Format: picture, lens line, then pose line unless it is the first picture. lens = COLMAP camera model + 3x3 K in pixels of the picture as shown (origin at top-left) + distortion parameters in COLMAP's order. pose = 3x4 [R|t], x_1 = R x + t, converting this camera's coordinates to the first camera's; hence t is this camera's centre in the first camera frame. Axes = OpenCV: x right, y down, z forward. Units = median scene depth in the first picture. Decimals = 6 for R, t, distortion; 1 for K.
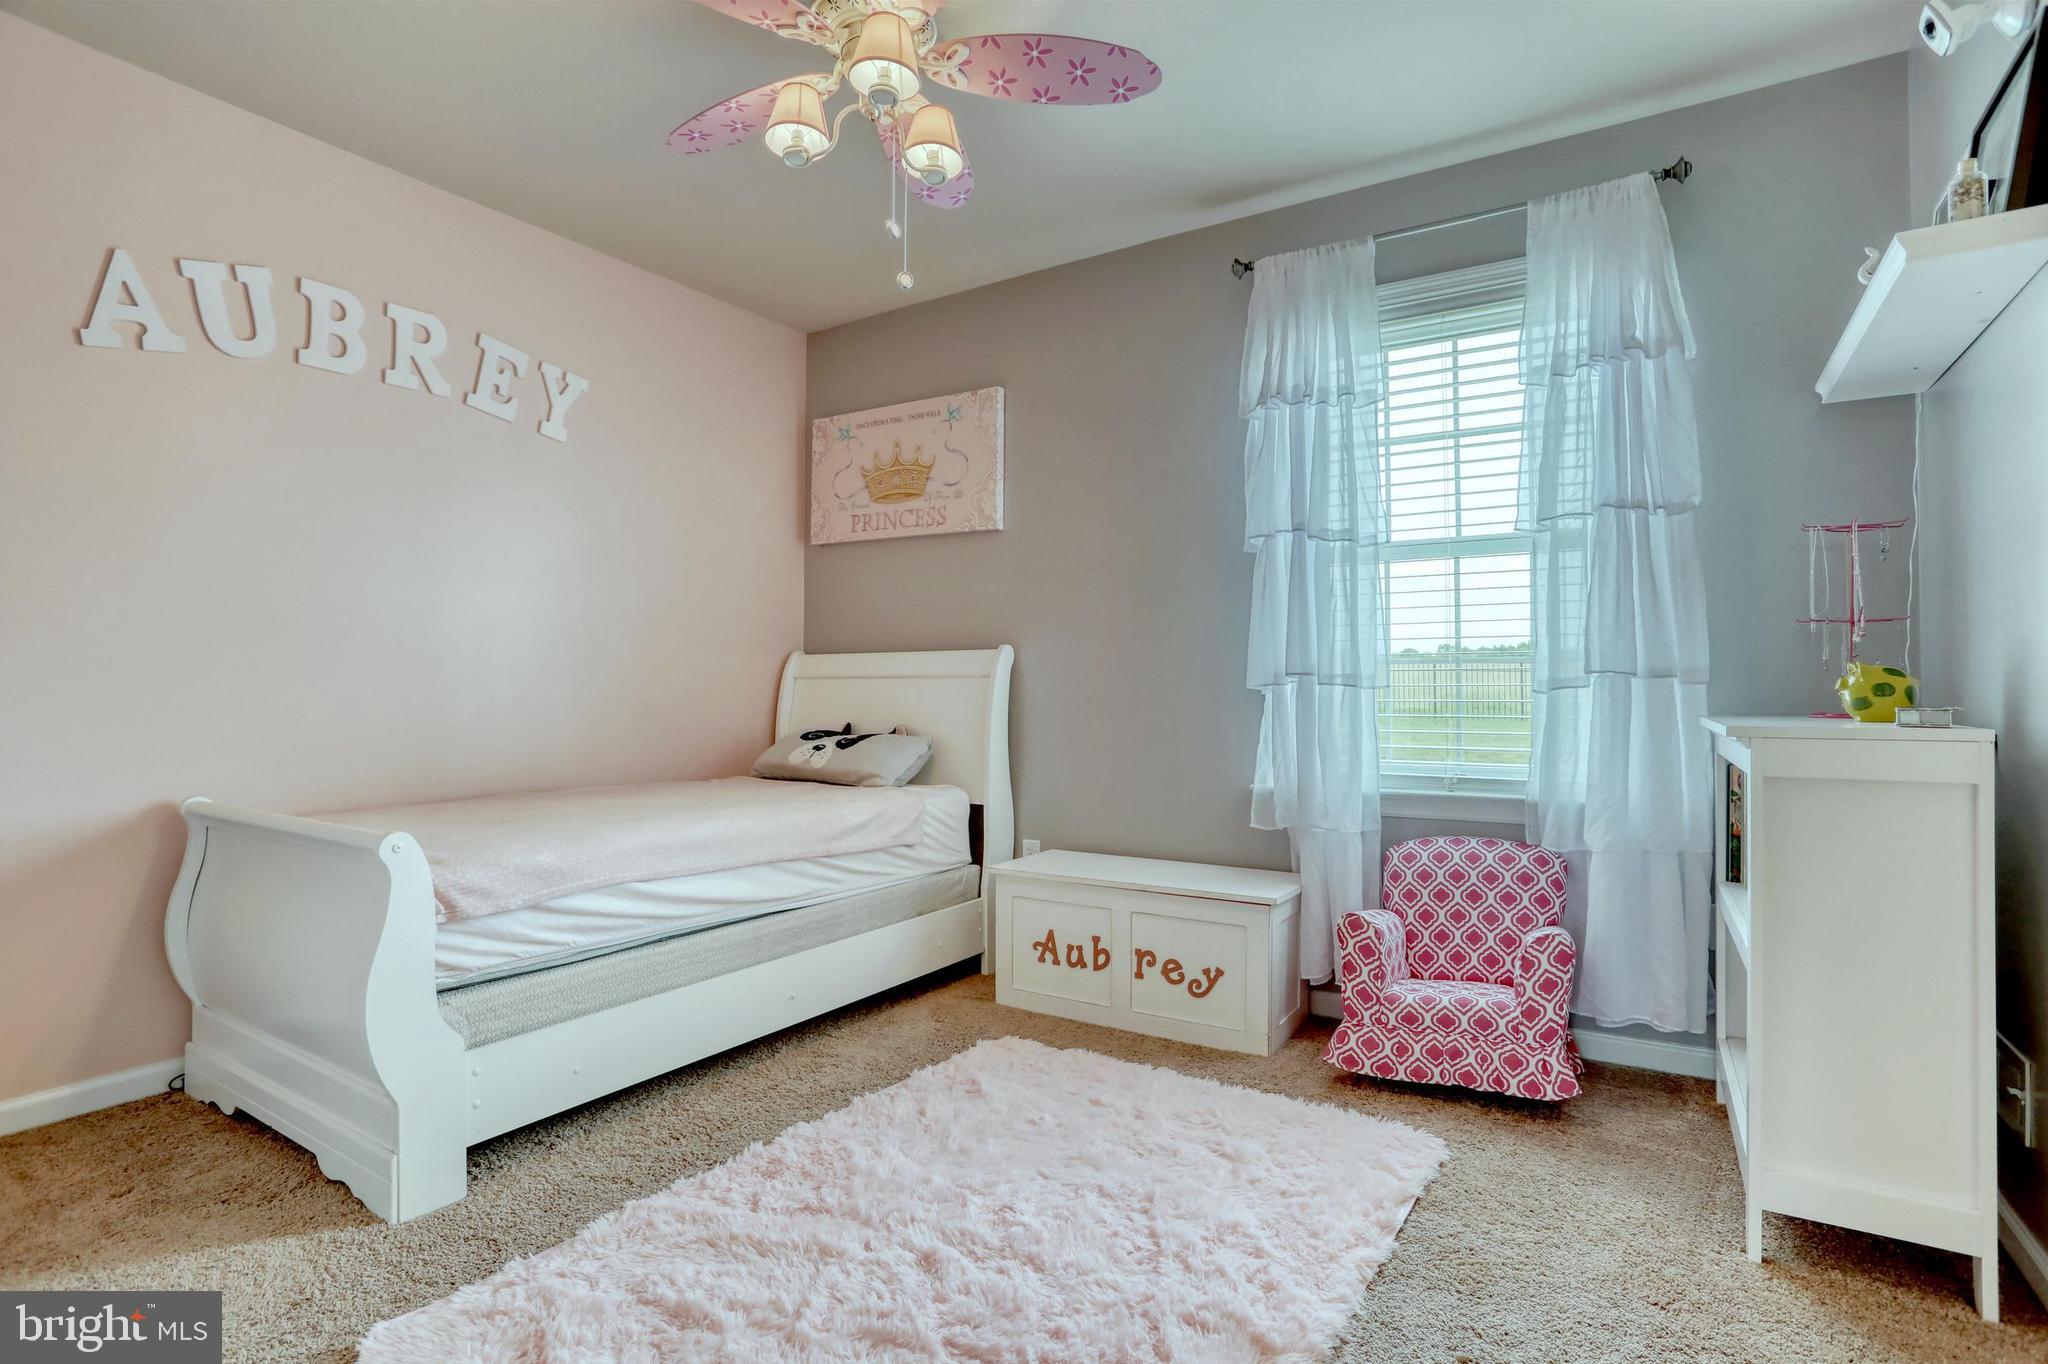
lens RADIAL K [[996.4, 0, 1017.6], [0, 996.4, 681.8], [0, 0, 1]] dist [-0.029701, 0.018175]
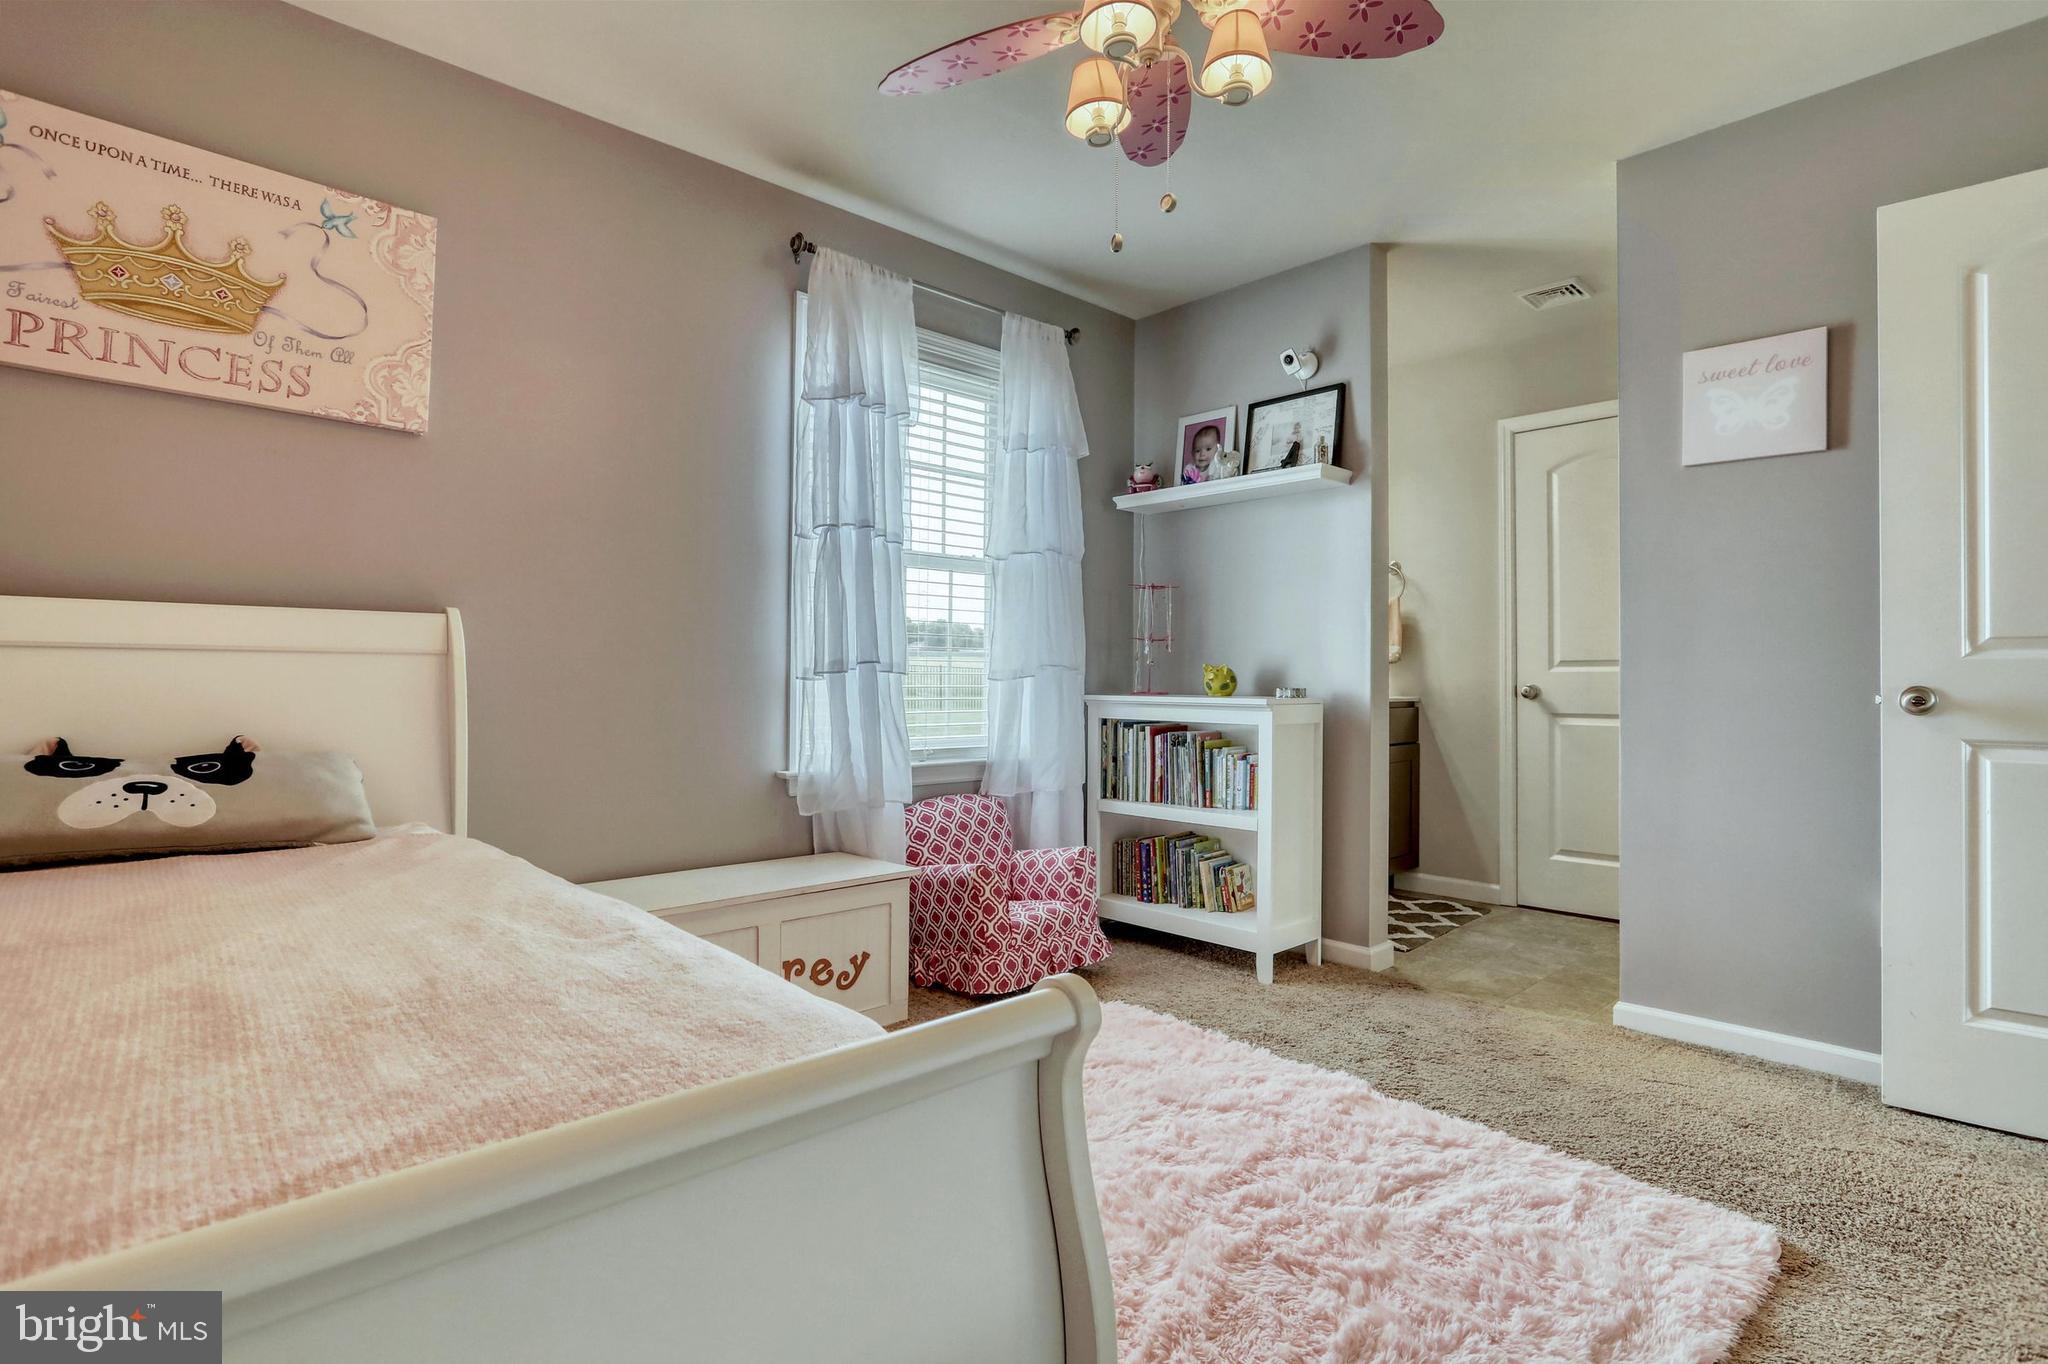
lens RADIAL K [[996.4, 0, 1017.5], [0, 996.4, 686.9], [0, 0, 1]] dist [-0.029701, 0.018175]
pose [[0.265845, -0.006498, 0.963994, -0.725410], [-0.015301, 0.999823, 0.010959, 0.004390], [-0.963894, -0.017663, 0.265699, 0.581058]]
